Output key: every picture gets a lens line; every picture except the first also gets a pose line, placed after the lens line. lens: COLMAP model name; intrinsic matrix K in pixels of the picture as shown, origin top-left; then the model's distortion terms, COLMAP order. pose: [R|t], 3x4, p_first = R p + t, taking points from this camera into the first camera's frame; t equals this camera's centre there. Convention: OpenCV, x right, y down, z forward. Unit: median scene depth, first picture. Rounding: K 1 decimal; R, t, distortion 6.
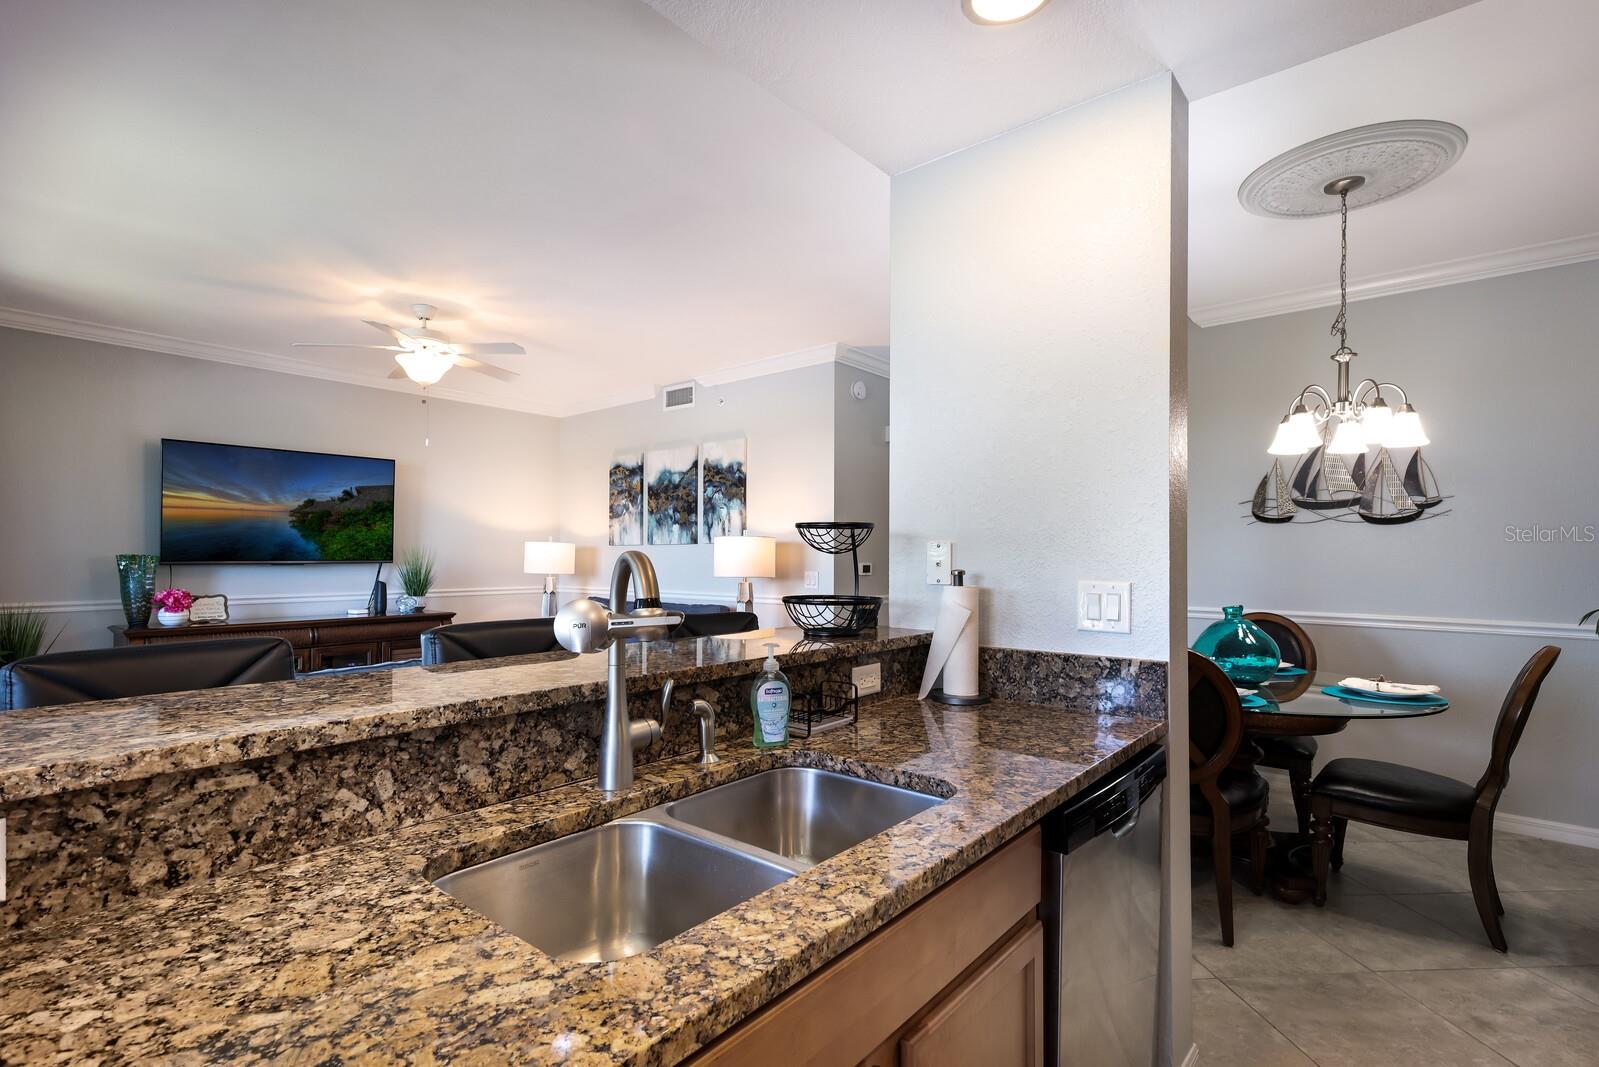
lens RADIAL K [[744.5, 0, 796.2], [0, 744.5, 548.4], [0, 0, 1]] dist [0.012383, -0.000633]
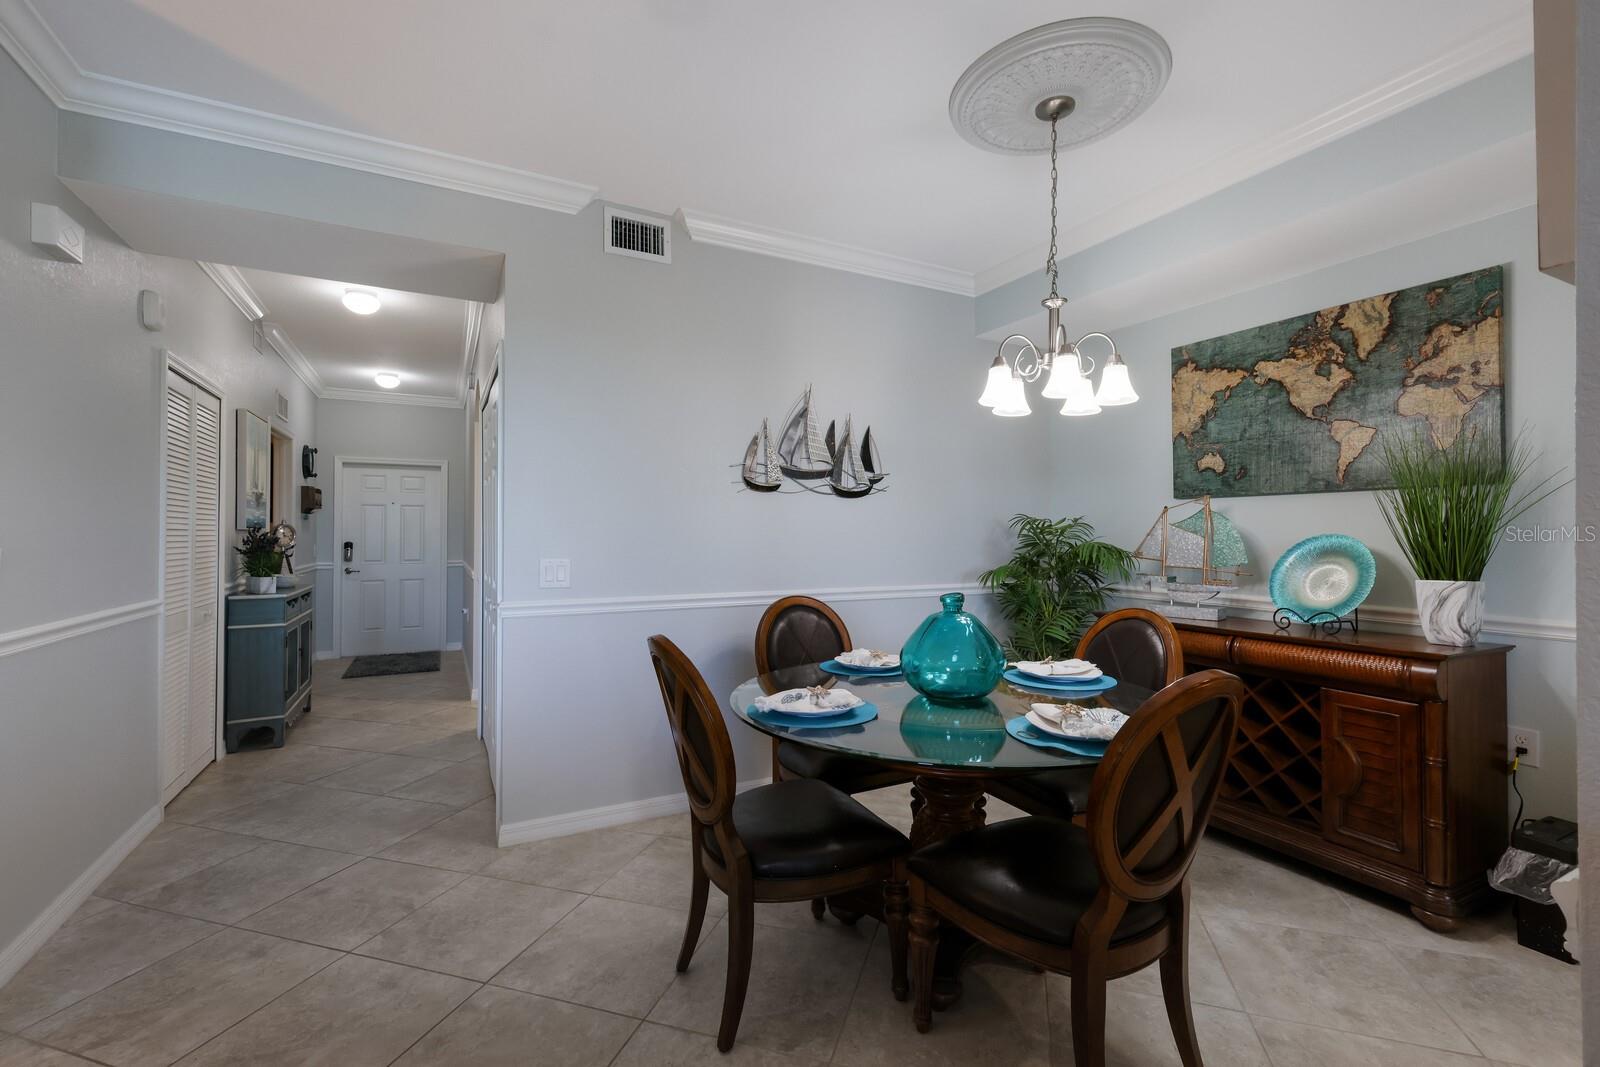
lens RADIAL K [[690.9, 0, 798.6], [0, 690.9, 524.8], [0, 0, 1]] dist [0.001537, 0.000409]
pose [[0.381776, 0.008273, 0.924218, -0.077986], [-0.009756, 0.999940, -0.004920, 0.007679], [-0.924203, -0.007138, 0.381834, 0.567623]]
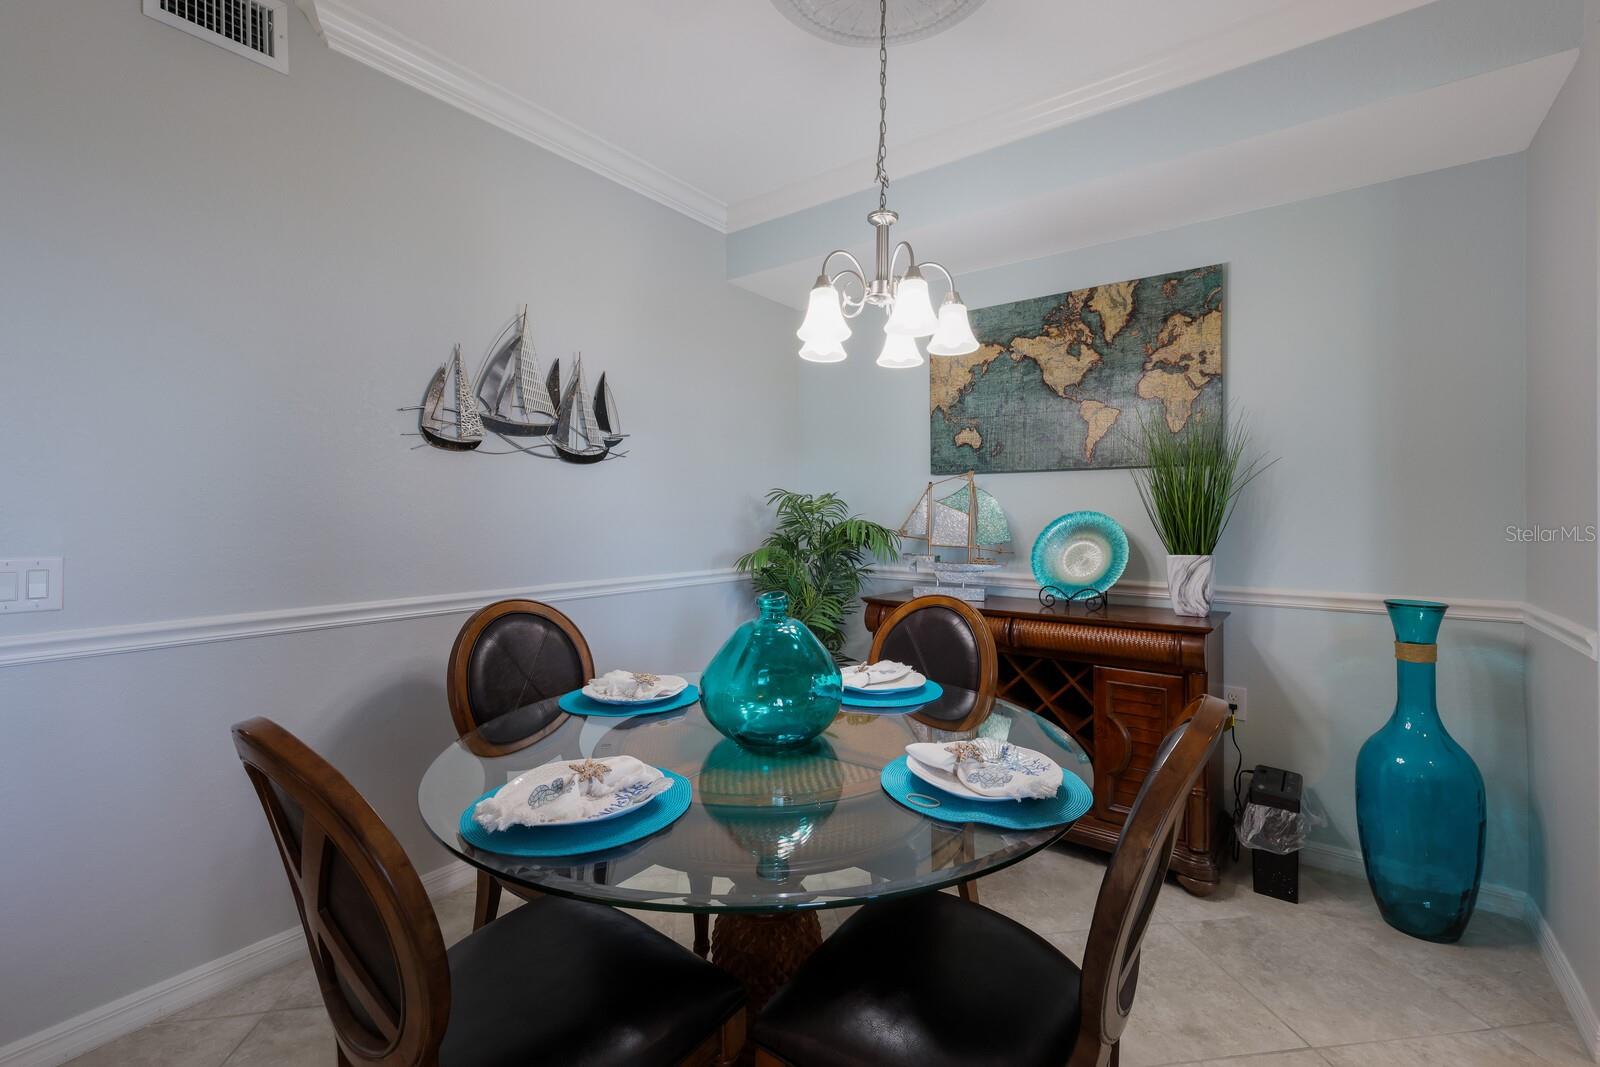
lens RADIAL K [[693.2, 0, 803.3], [0, 693.2, 510.2], [0, 0, 1]] dist [0.007498, 0.000255]
pose [[-0.062097, -0.001114, 0.998069, 0.052582], [-0.011911, 0.999929, 0.000375, 0.010100], [-0.997999, -0.011864, -0.062106, 0.653006]]
